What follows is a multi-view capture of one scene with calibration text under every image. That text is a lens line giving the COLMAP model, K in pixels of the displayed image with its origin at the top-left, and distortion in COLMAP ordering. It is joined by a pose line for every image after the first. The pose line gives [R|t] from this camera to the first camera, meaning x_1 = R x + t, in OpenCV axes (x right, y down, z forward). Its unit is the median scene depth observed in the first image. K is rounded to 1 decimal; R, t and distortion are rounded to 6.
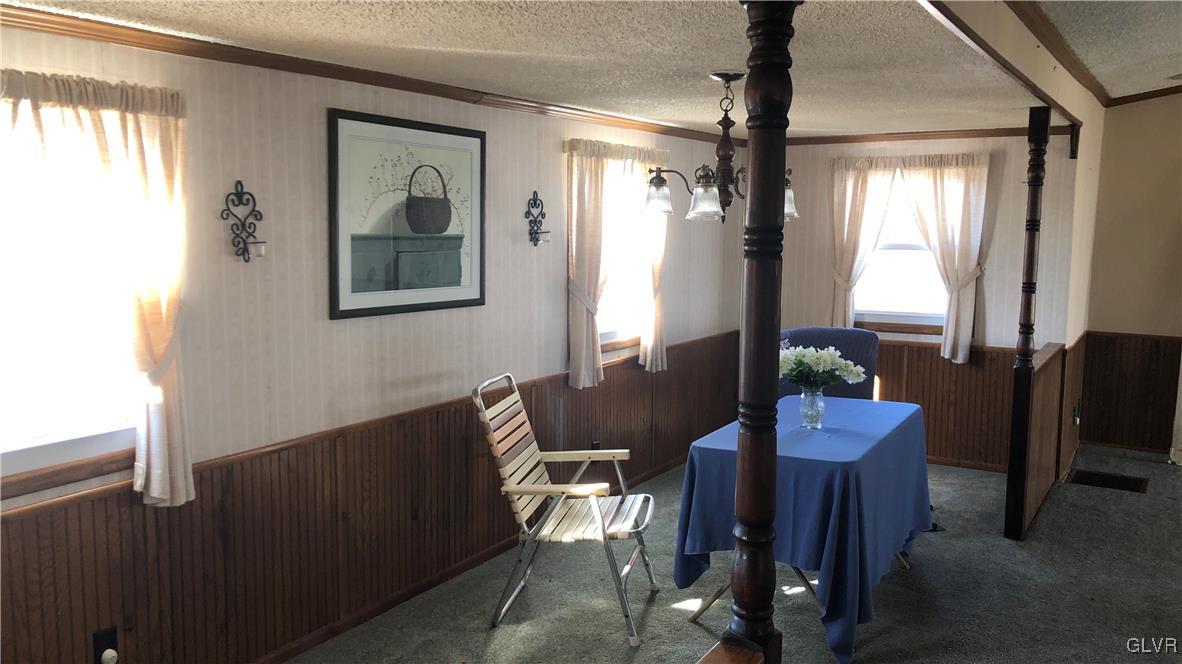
lens RADIAL K [[986.3, 0, 593.7], [0, 986.3, 315.9], [0, 0, 1]] dist [0.061226, -0.012572]
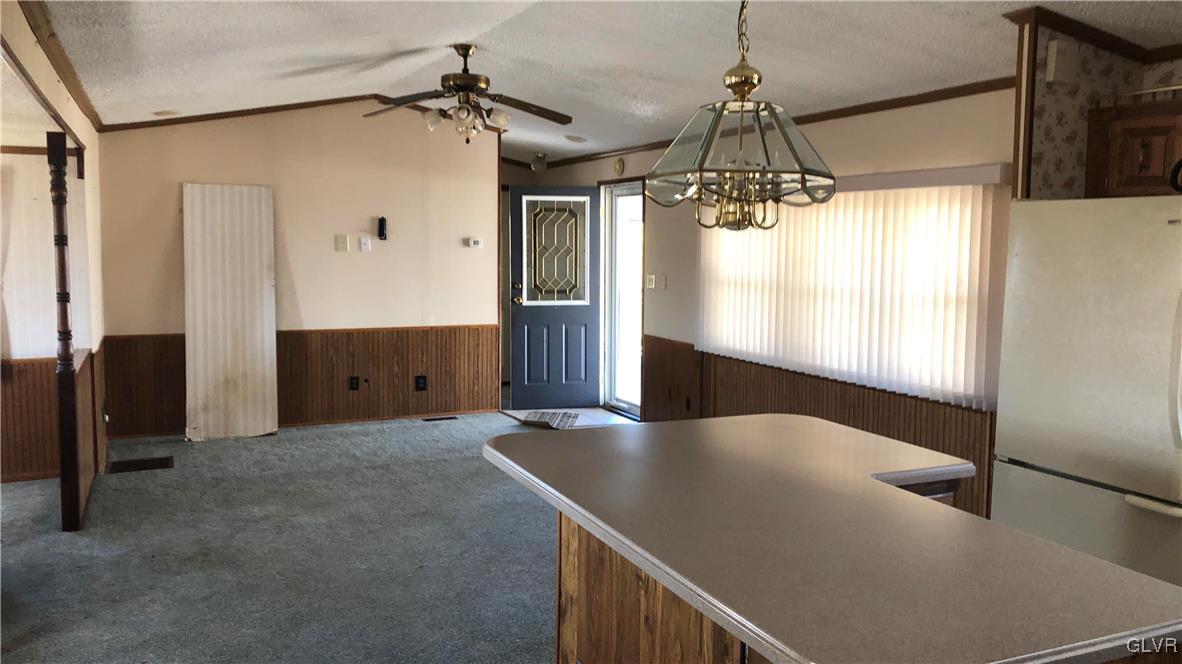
lens RADIAL K [[986.3, 0, 591.7], [0, 986.3, 329.7], [0, 0, 1]] dist [0.061226, -0.012572]
pose [[0.582633, -0.087560, 0.808005, -0.109760], [0.086448, 0.995216, 0.045512, 0.006221], [-0.808125, 0.043333, 0.587415, -0.100452]]
